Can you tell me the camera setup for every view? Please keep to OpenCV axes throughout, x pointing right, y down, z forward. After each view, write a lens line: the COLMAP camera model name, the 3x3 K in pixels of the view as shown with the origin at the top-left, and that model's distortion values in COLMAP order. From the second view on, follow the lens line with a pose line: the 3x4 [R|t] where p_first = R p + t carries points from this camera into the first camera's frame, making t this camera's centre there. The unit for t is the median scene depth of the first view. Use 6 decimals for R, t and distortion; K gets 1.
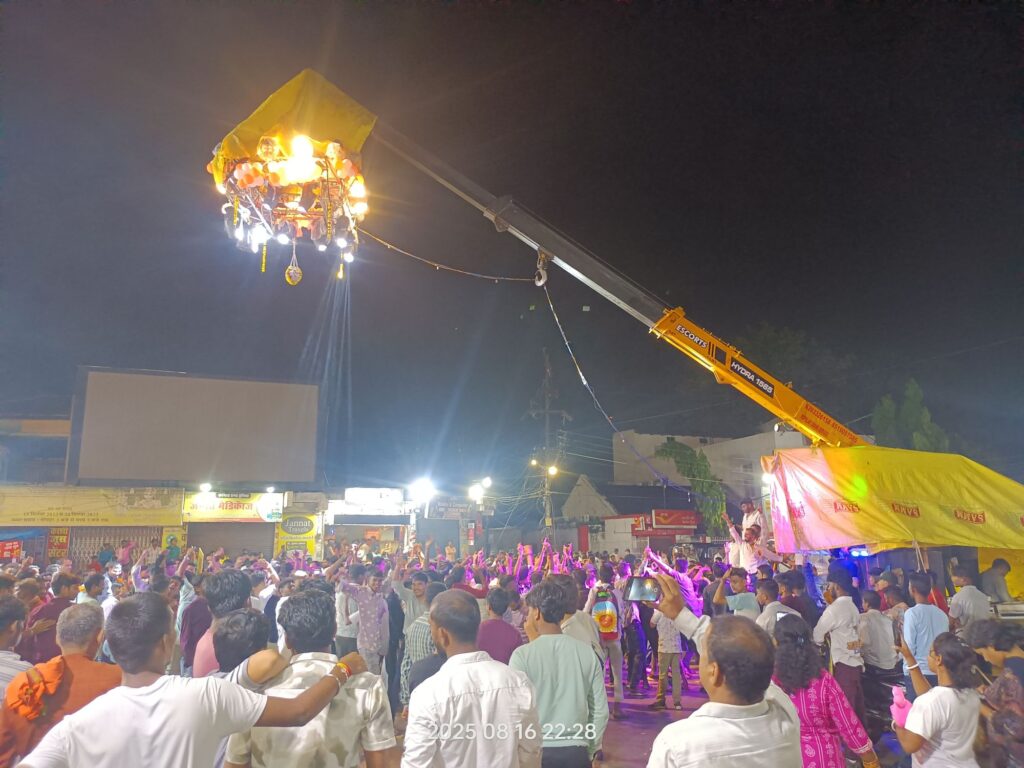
lens RADIAL K [[736.3, 0, 514.4], [0, 736.3, 383.0], [0, 0, 1]] dist [0.014576, -0.024555]
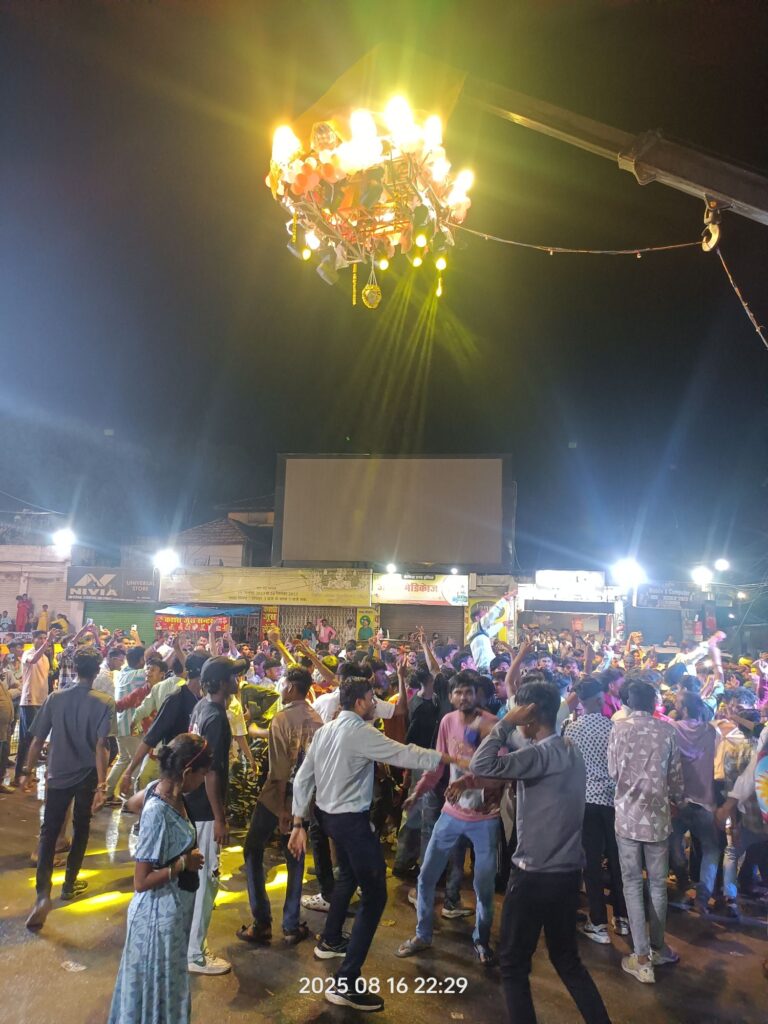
lens RADIAL K [[736.3, 0, 383.2], [0, 736.3, 511.0], [0, 0, 1]] dist [0.014576, -0.024555]
pose [[0.873472, -0.039120, -0.485299, 0.048853], [0.062268, 0.997557, 0.031661, 0.033318], [0.482875, -0.057873, 0.873775, 0.144892]]
